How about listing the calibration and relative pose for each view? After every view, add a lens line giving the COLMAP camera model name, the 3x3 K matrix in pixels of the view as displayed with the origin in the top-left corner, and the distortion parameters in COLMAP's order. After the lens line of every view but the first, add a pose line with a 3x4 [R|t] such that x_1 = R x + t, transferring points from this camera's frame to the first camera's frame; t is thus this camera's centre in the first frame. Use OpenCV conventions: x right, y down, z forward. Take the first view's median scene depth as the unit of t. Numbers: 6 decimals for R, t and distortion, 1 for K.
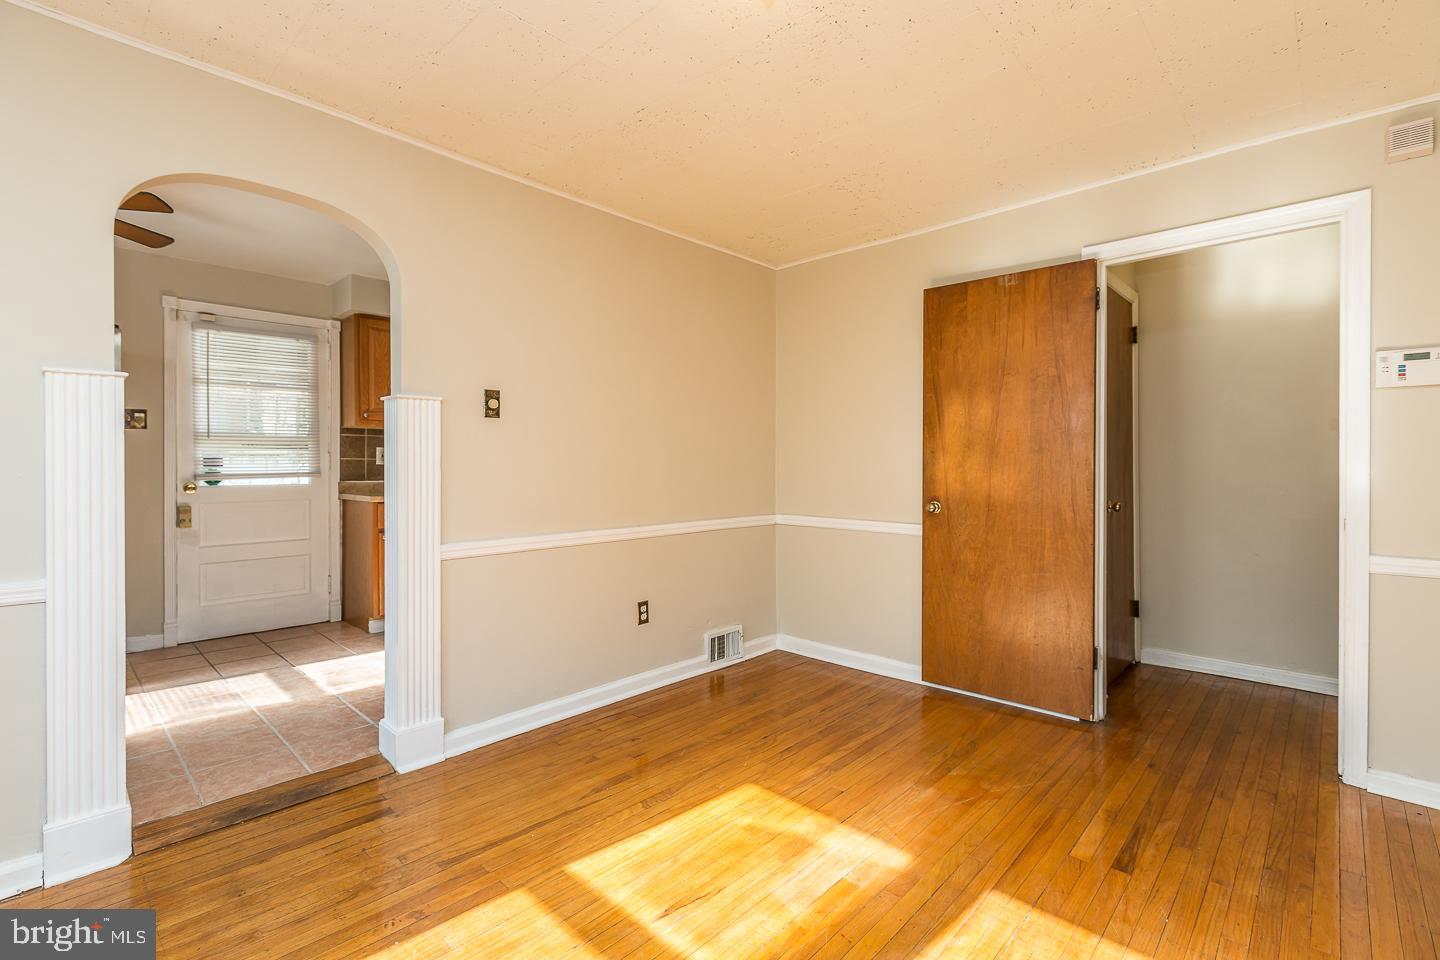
lens RADIAL K [[676.3, 0, 750.5], [0, 676.3, 466.9], [0, 0, 1]] dist [-0.001303, 0.001110]
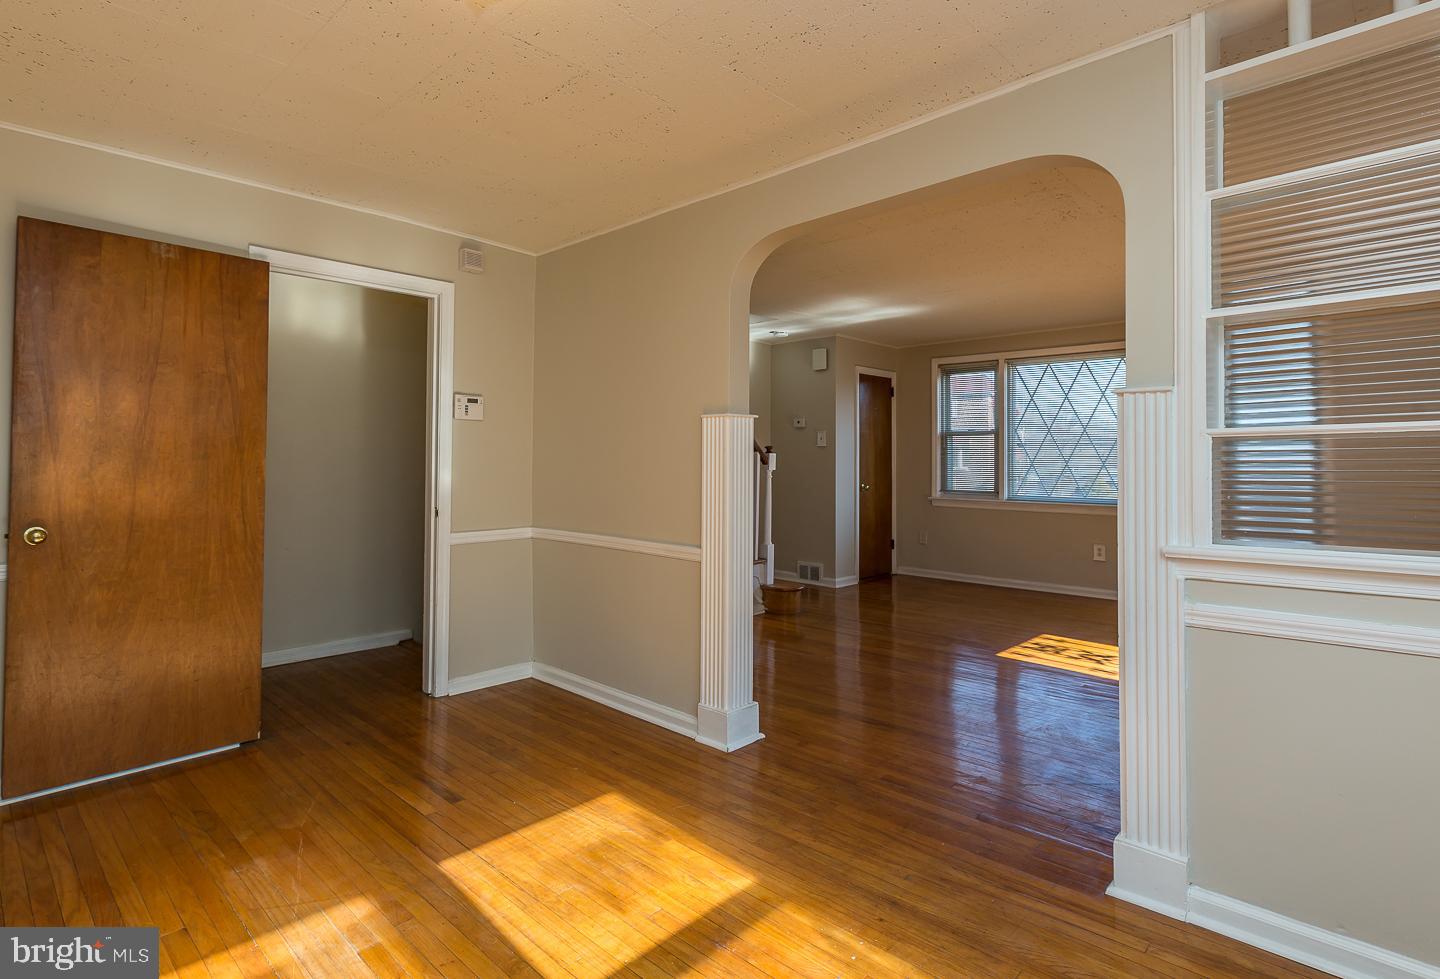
lens RADIAL K [[724.2, 0, 706.7], [0, 724.2, 445.2], [0, 0, 1]] dist [0.001157, -0.000212]
pose [[0.015726, 0.023459, 0.999601, -0.512532], [-0.000913, 0.999725, -0.023448, -0.017869], [-0.999876, -0.000544, 0.015743, 0.336067]]
